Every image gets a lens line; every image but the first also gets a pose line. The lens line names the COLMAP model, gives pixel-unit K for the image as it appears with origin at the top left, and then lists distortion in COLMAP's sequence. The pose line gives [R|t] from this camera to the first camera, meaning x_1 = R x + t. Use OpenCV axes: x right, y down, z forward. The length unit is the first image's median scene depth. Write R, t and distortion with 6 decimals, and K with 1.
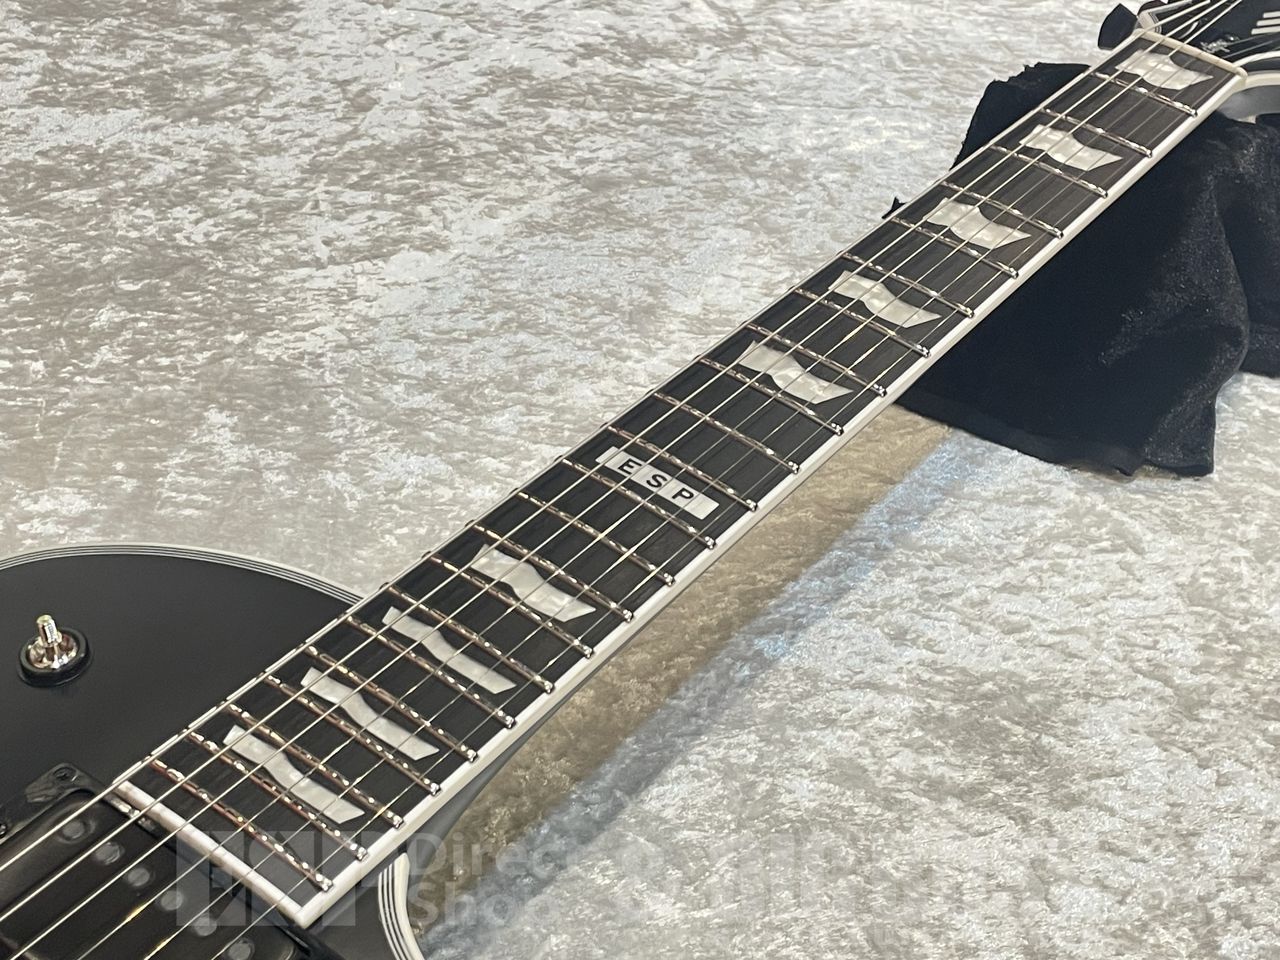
lens RADIAL K [[2065.8, 0, 644.4], [0, 2065.8, 447.2], [0, 0, 1]] dist [0.103741, 0.000000]
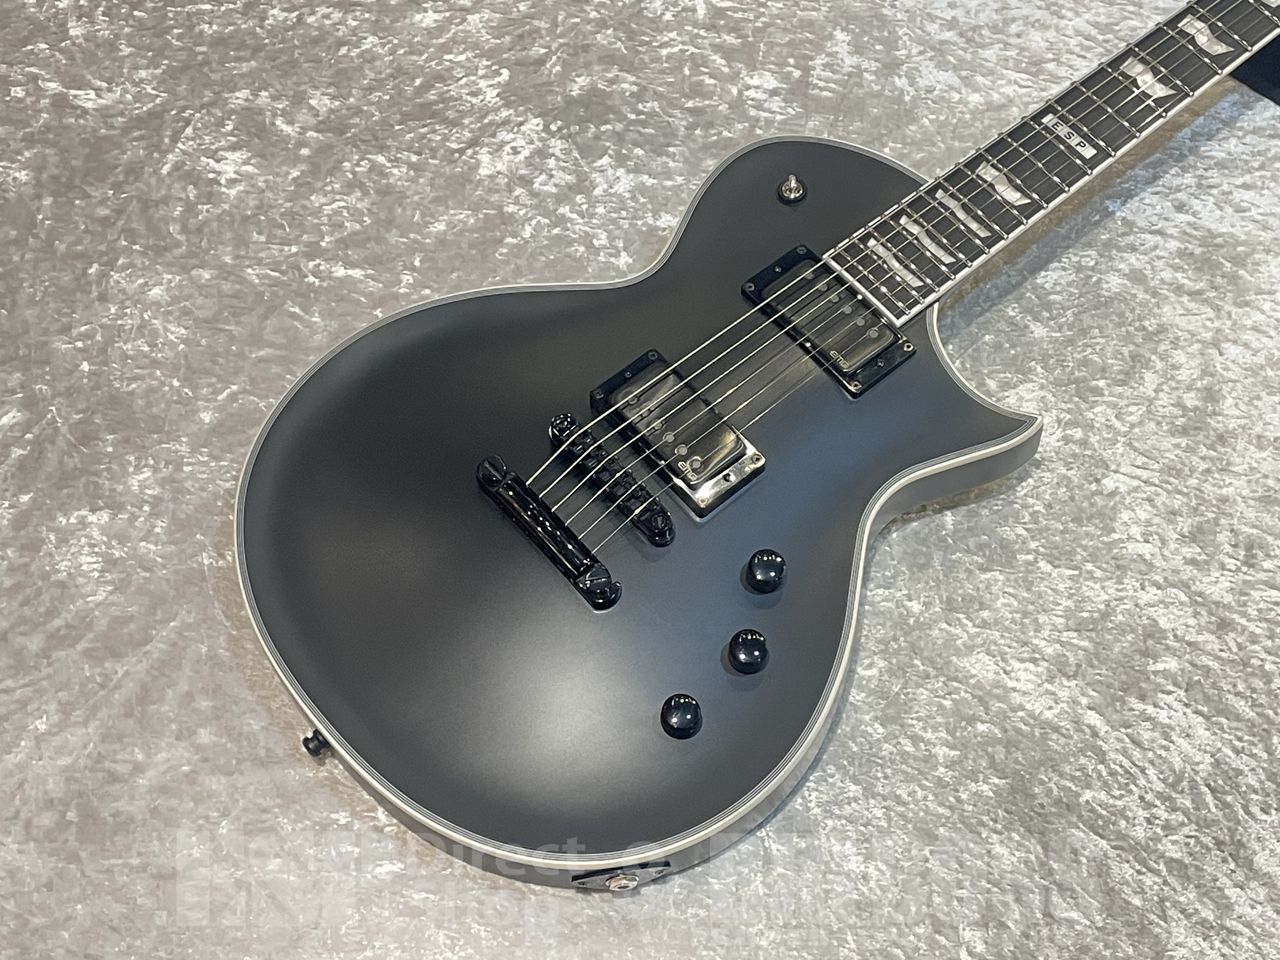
lens RADIAL K [[2065.8, 0, 623.5], [0, 2065.8, 460.7], [0, 0, 1]] dist [0.103741, 0.000000]
pose [[0.977089, 0.154847, -0.146010, -0.065990], [-0.094655, 0.930626, 0.353519, -0.327542], [0.190622, -0.331599, 0.923962, -0.991692]]
